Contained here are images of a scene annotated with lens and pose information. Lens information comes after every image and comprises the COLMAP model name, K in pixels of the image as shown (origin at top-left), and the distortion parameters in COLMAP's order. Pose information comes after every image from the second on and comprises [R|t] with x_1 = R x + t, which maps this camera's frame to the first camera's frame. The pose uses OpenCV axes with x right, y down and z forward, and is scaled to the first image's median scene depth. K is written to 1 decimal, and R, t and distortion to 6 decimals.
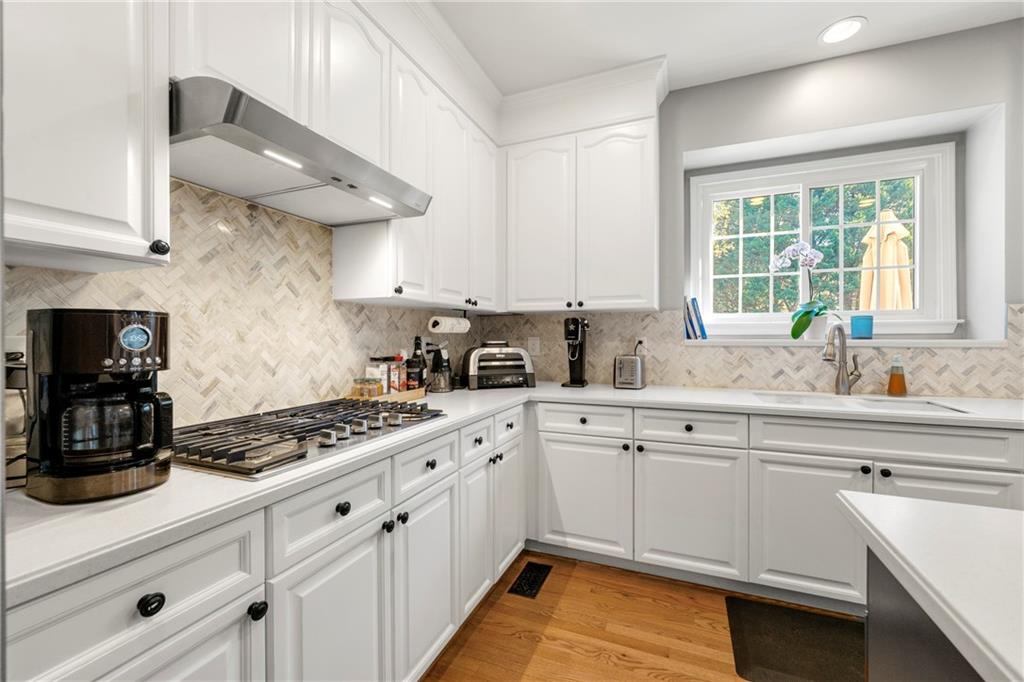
lens RADIAL K [[412.3, 0, 514.7], [0, 412.3, 342.1], [0, 0, 1]] dist [0.002267, -0.002253]
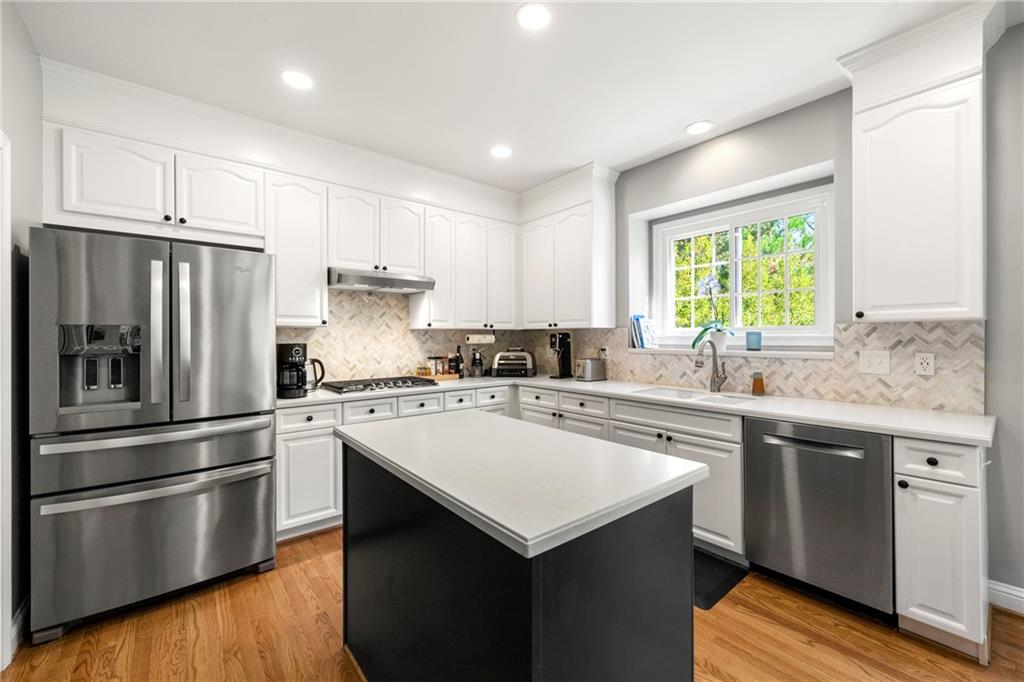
lens RADIAL K [[412.3, 0, 514.5], [0, 412.3, 338.5], [0, 0, 1]] dist [0.002267, -0.002253]
pose [[0.877782, -0.001006, -0.479060, 0.884131], [-0.001504, 0.999987, -0.004856, -0.038765], [0.479059, 0.004983, 0.877769, -0.498586]]
